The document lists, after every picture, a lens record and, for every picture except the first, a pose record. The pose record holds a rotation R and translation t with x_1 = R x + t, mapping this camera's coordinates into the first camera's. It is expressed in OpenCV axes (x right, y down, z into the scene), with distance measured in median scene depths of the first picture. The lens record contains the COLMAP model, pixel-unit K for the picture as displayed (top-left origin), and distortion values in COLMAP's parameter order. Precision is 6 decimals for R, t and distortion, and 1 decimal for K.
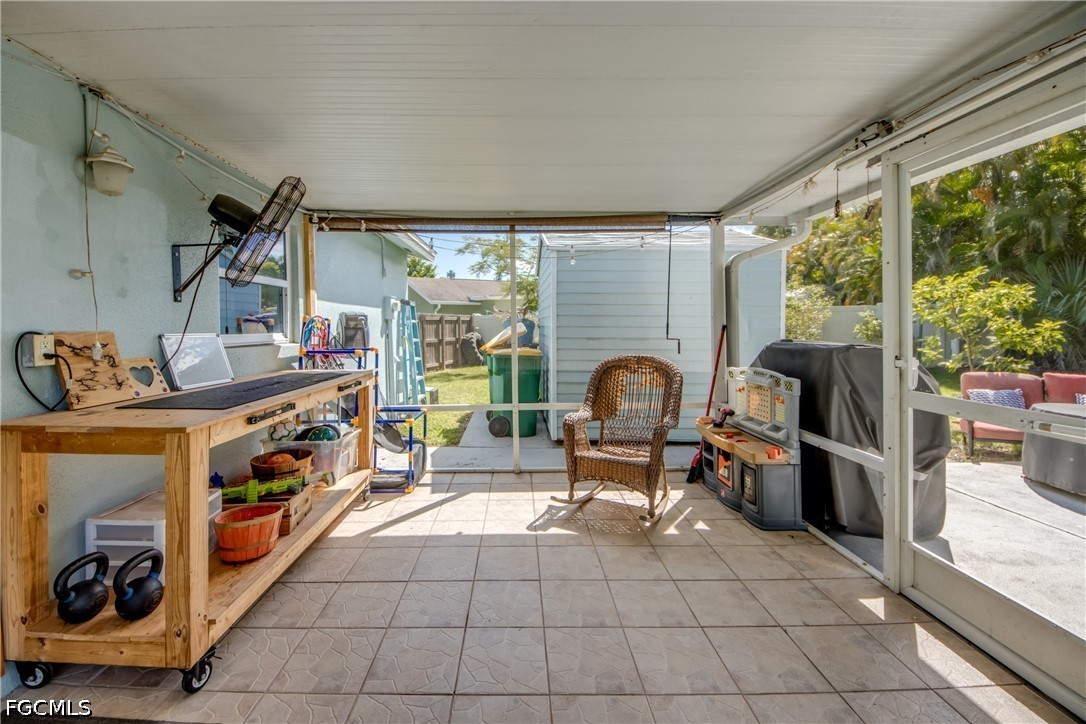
lens RADIAL K [[423.0, 0, 522.4], [0, 423.0, 329.4], [0, 0, 1]] dist [0.026832, -0.014984]
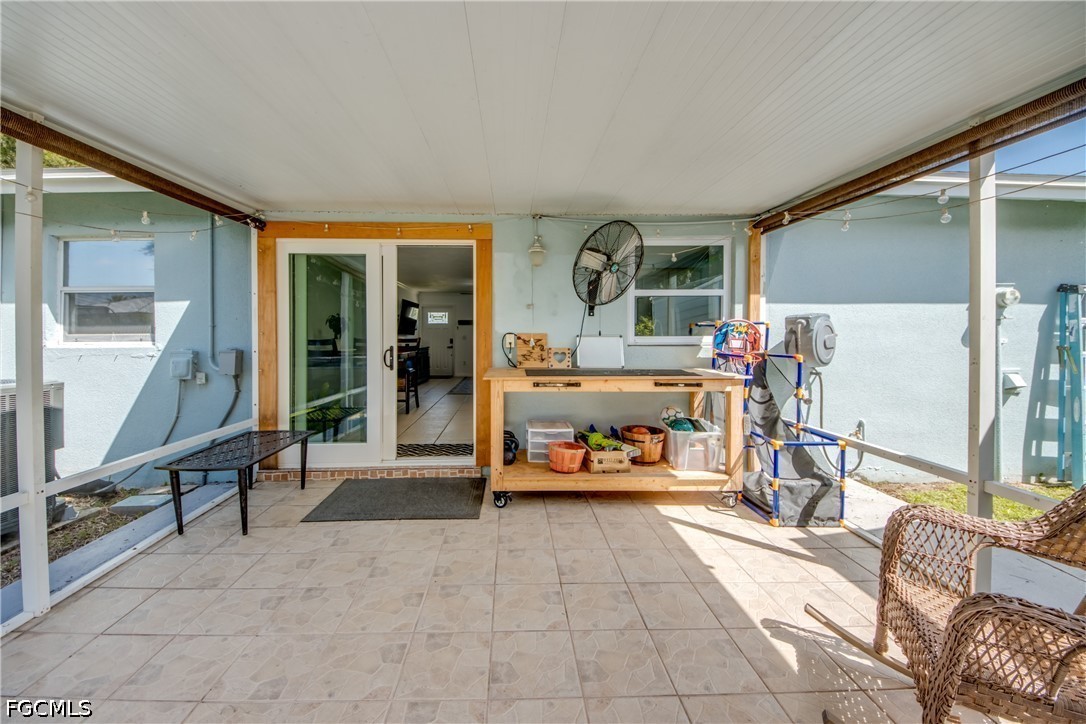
lens RADIAL K [[423.0, 0, 522.4], [0, 423.0, 329.4], [0, 0, 1]] dist [0.026832, -0.014984]
pose [[0.024919, -0.002692, -0.999686, 0.631724], [-0.005433, 0.999981, -0.002829, -0.003458], [0.999675, 0.005501, 0.024904, 0.518241]]
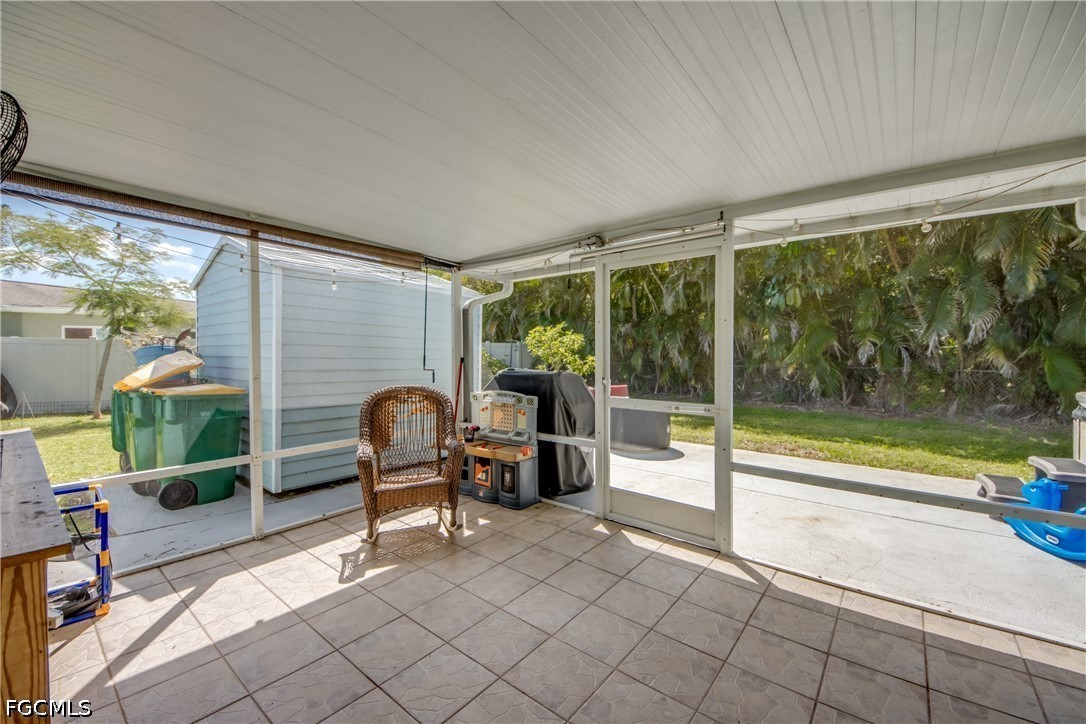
lens RADIAL K [[419.9, 0, 540.9], [0, 419.9, 360.0], [0, 0, 1]] dist [0.065288, -0.043480]
pose [[0.637582, 0.001793, 0.770380, -0.375433], [-0.001908, 0.999998, -0.000748, -0.003333], [-0.770380, -0.000993, 0.637584, 0.085074]]
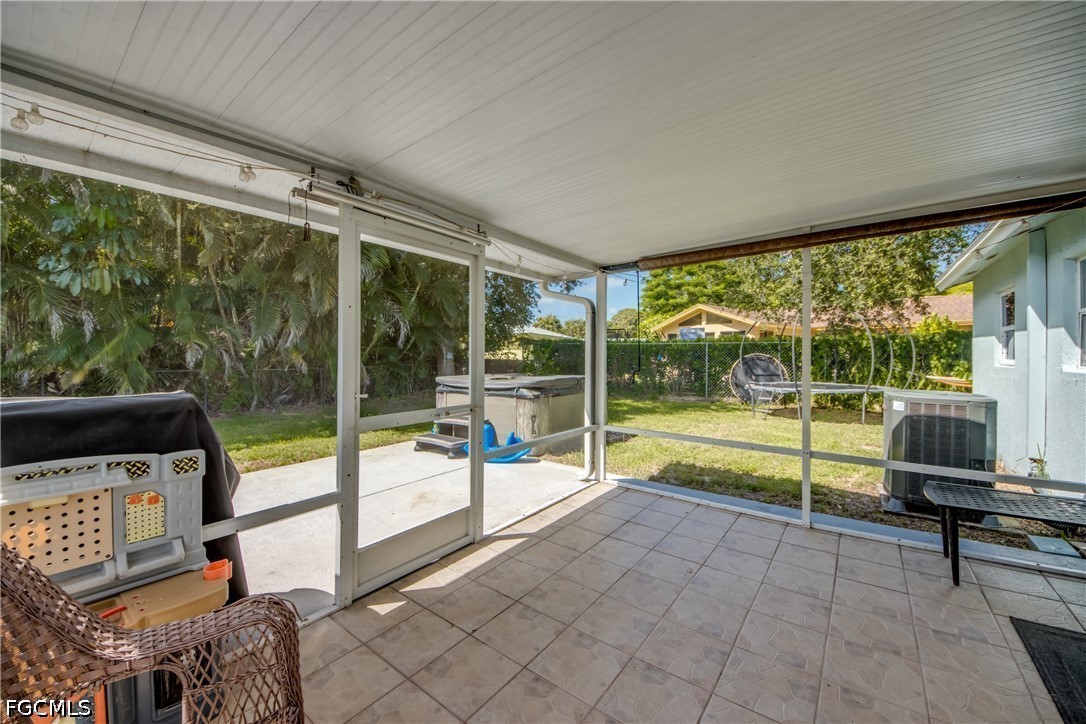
lens RADIAL K [[422.9, 0, 540.1], [0, 422.9, 353.5], [0, 0, 1]] dist [-0.002050, -0.000383]
pose [[-0.794650, 0.015494, 0.606870, -0.129502], [0.015172, 0.999869, -0.005661, -0.014794], [-0.606878, 0.004709, -0.794781, 1.053880]]
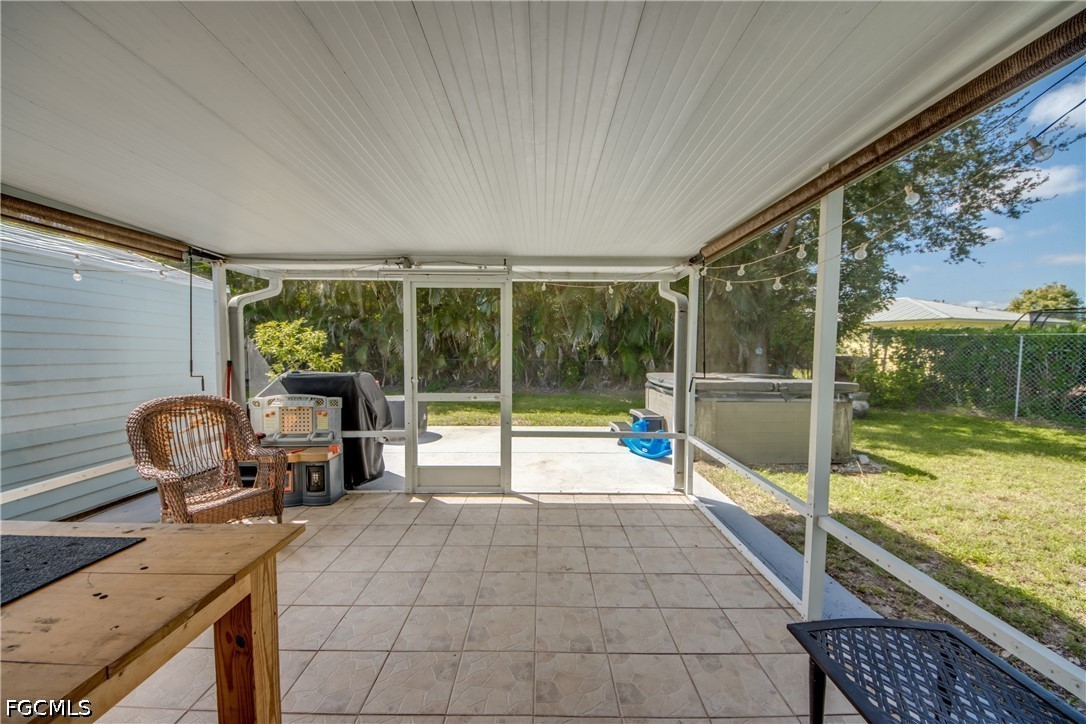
lens RADIAL K [[406.2, 0, 528.5], [0, 406.2, 367.2], [0, 0, 1]] dist [0.011890, -0.000156]
pose [[0.025551, -0.037189, 0.998982, -0.683430], [0.005451, 0.999298, 0.037061, -0.034959], [-0.999659, 0.004499, 0.025736, 0.263773]]
